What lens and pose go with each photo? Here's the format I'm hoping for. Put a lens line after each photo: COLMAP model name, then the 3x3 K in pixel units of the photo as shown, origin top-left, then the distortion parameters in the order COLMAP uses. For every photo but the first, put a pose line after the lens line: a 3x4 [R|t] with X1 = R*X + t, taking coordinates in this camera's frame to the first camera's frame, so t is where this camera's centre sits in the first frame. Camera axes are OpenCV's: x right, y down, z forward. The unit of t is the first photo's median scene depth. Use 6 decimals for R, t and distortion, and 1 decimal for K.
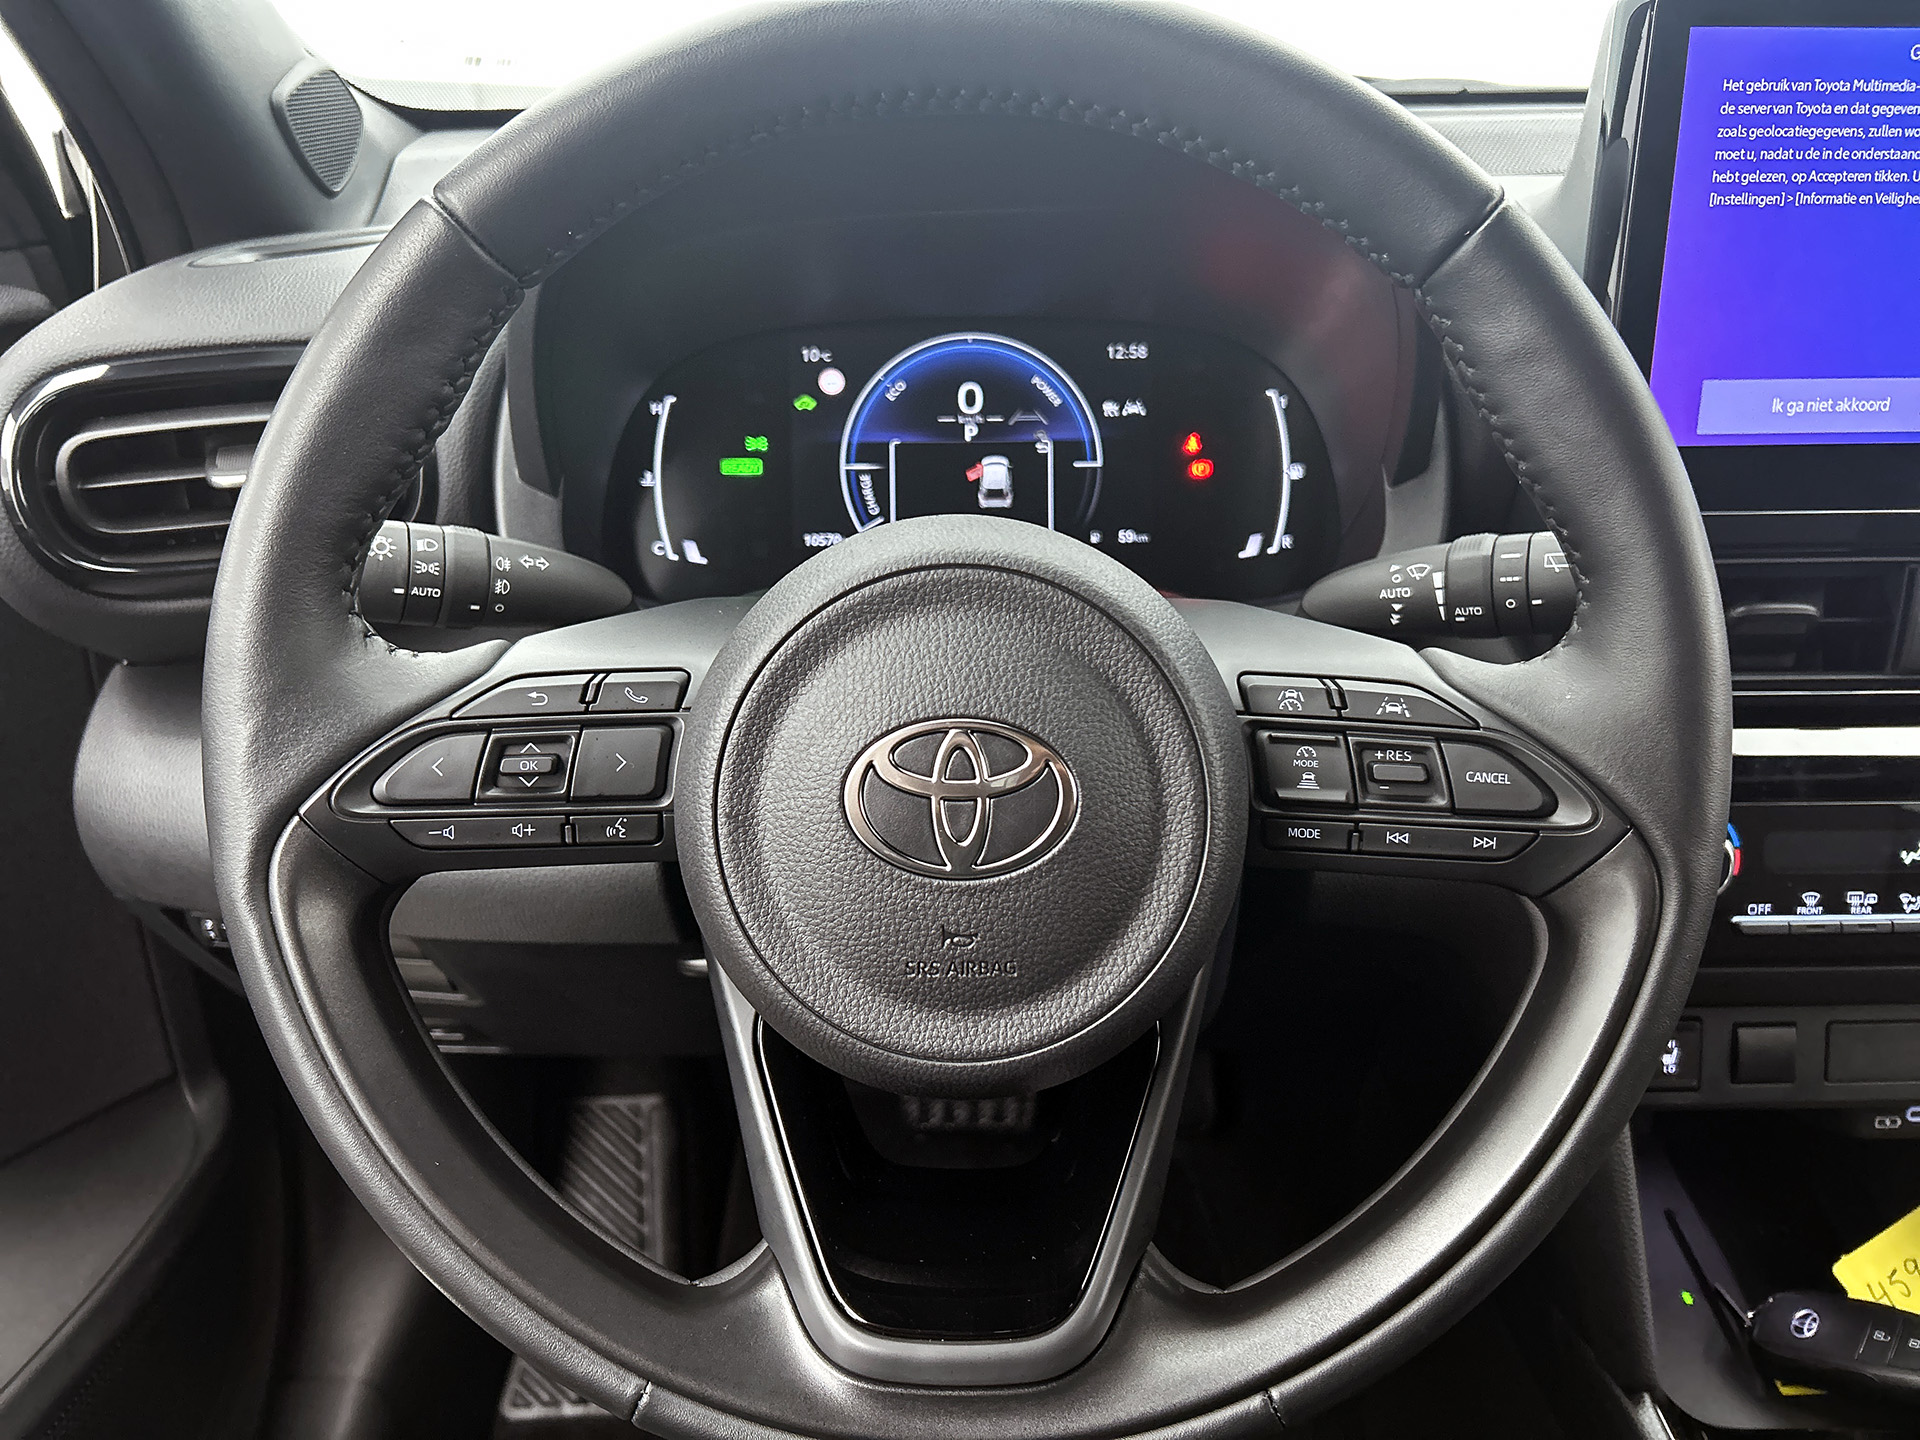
lens RADIAL K [[1451.9, 0, 945.7], [0, 1451.9, 710.4], [0, 0, 1]] dist [0.048650, -0.060527]
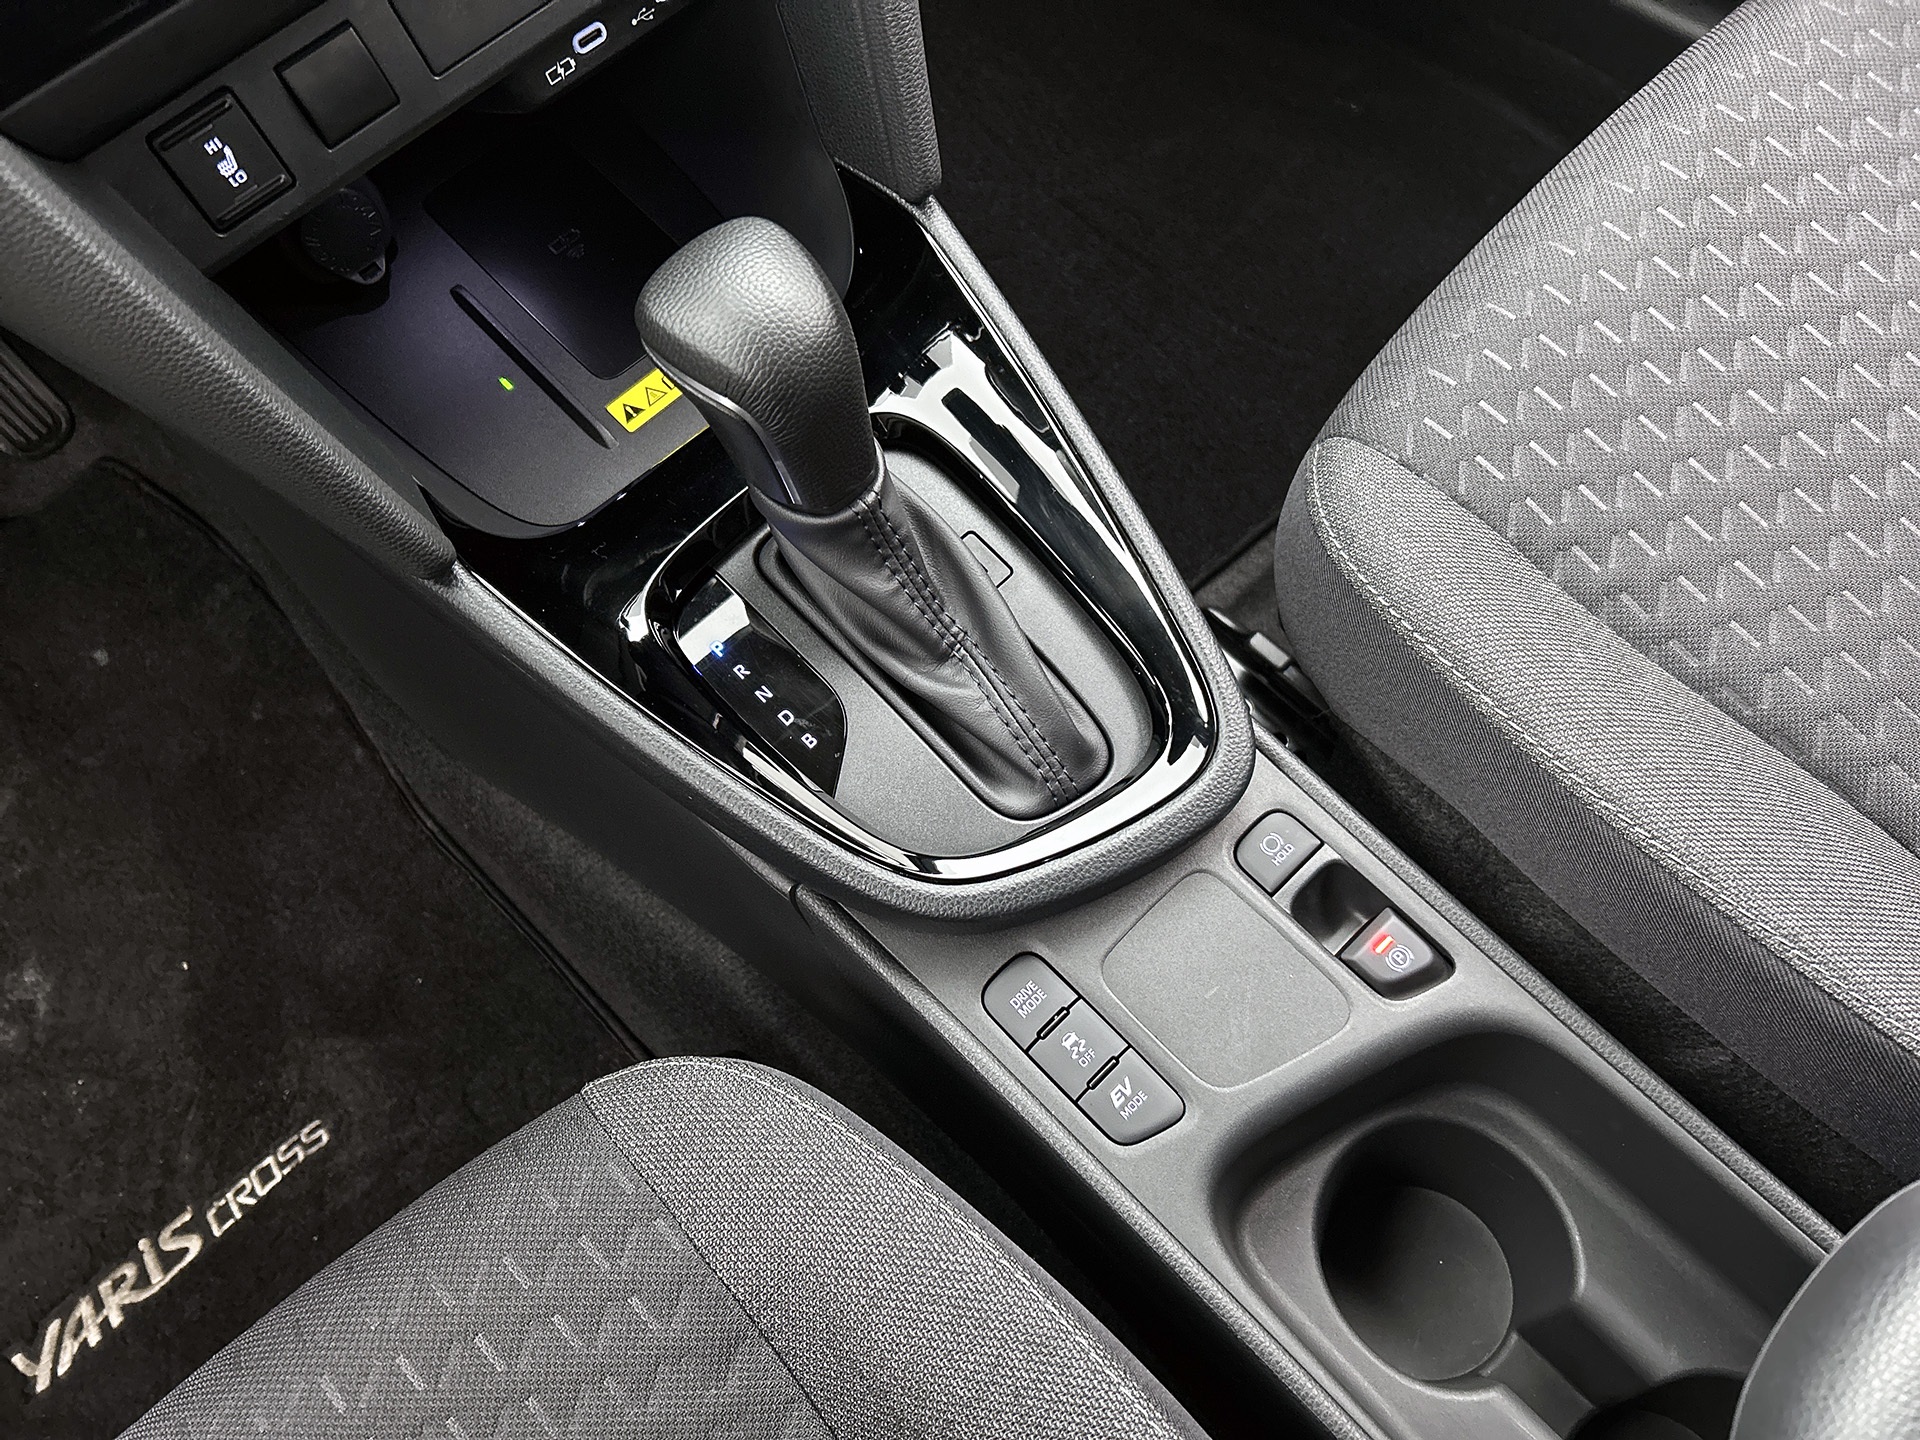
lens RADIAL K [[1451.9, 0, 949.3], [0, 1451.9, 694.9], [0, 0, 1]] dist [0.048650, -0.060527]
pose [[0.729365, -0.634367, 0.256134, 0.506186], [0.355741, 0.671480, 0.650049, 0.096013], [-0.584359, -0.383005, 0.715424, 0.265004]]
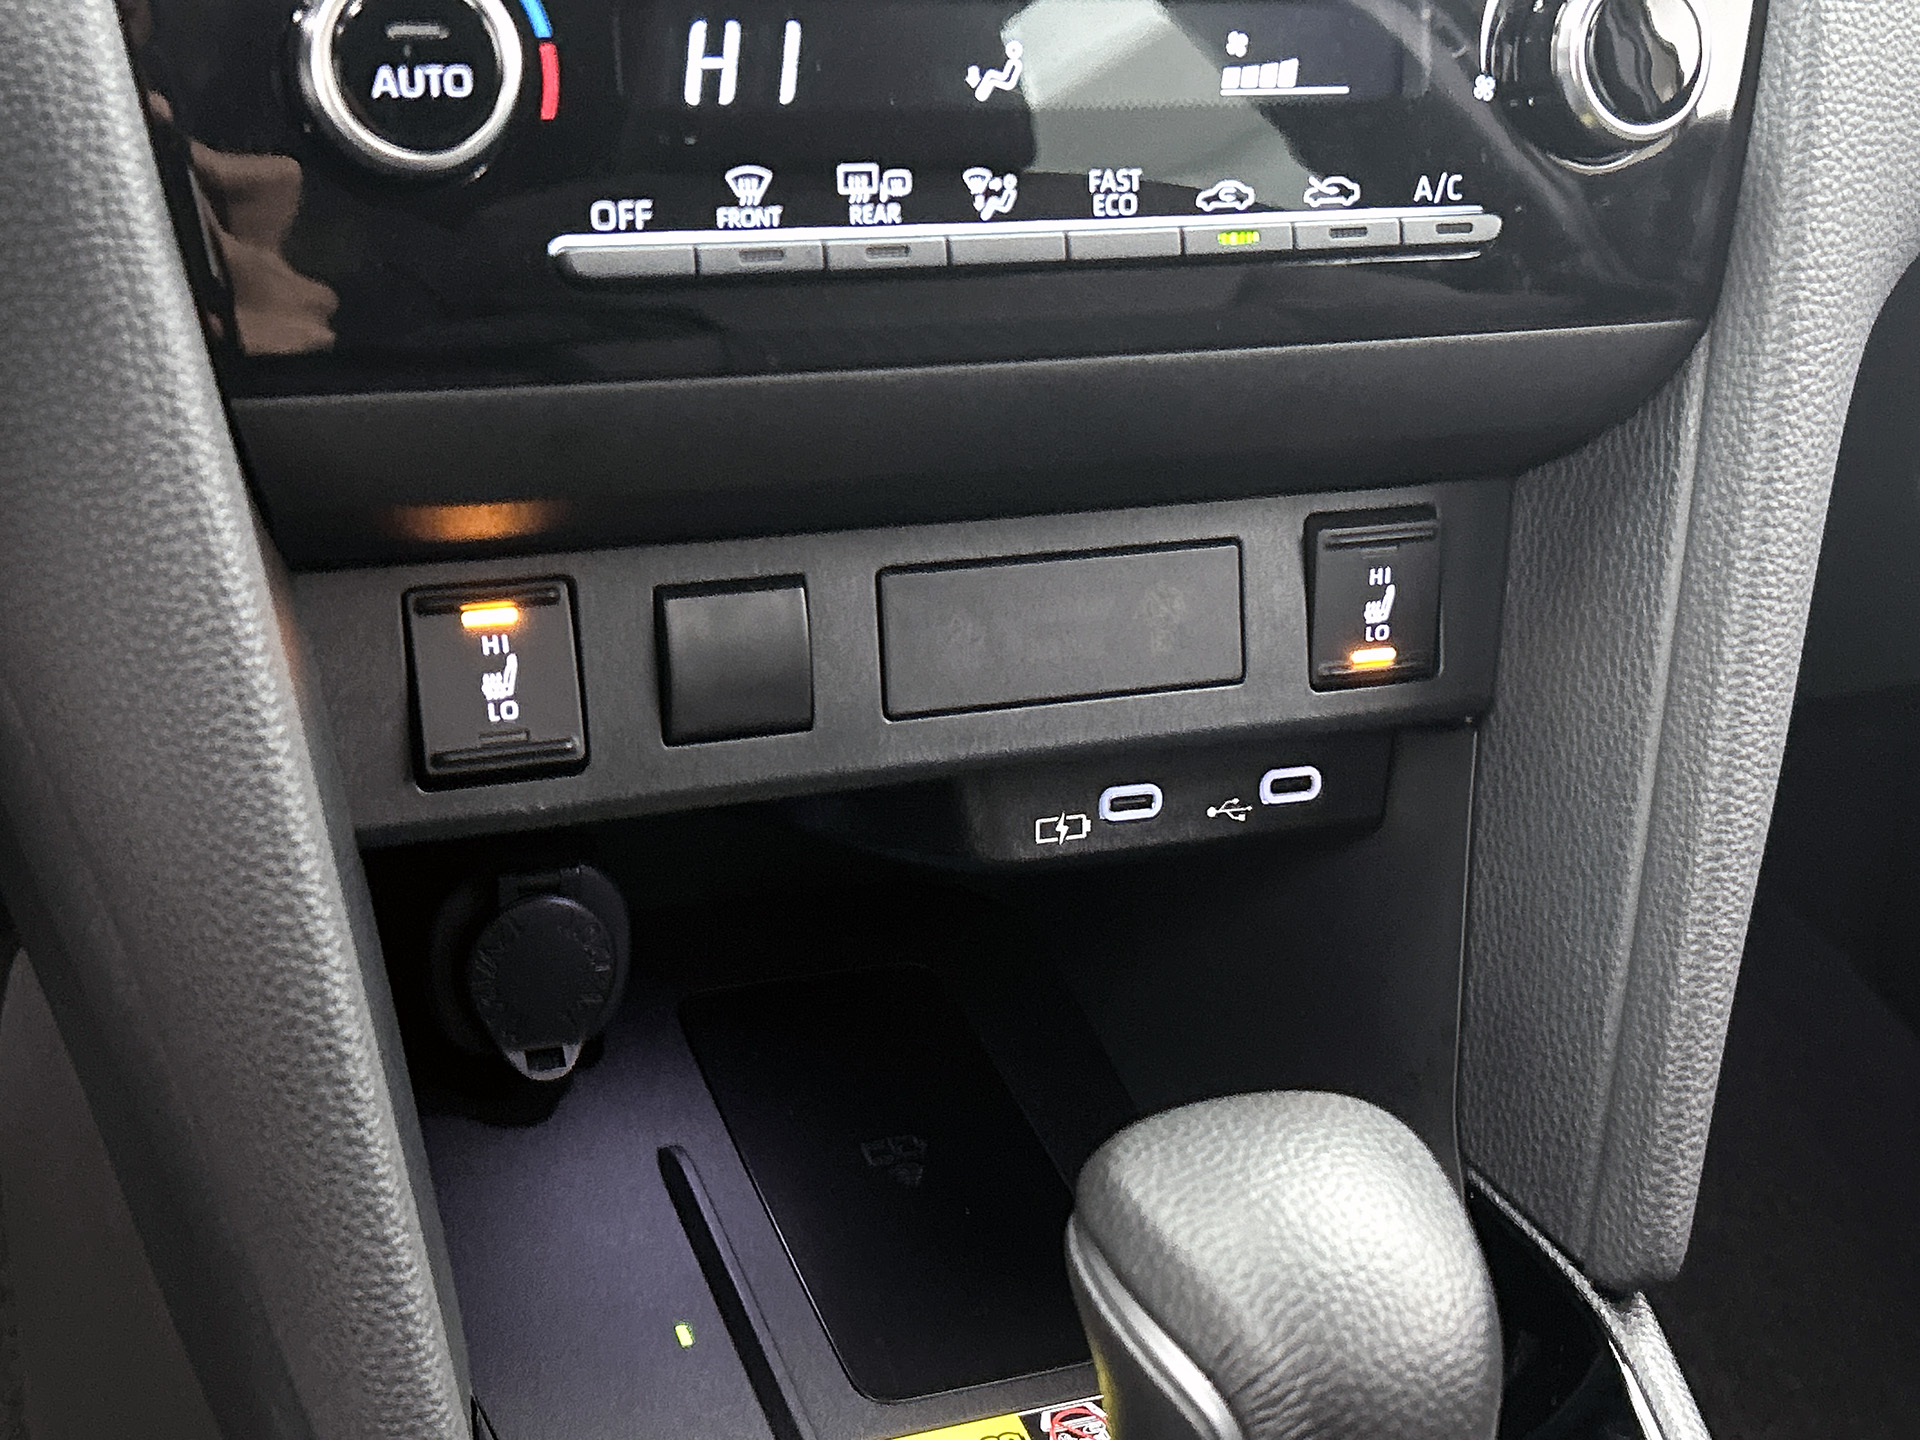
lens RADIAL K [[2757.5, 0, 965.7], [0, 2757.5, 719.1], [0, 0, 1]] dist [0.092935, 0.000000]
pose [[0.915136, -0.087272, 0.393585, 0.400305], [0.068843, 0.995777, 0.060732, 0.261002], [-0.397223, -0.028482, 0.917280, 0.365098]]
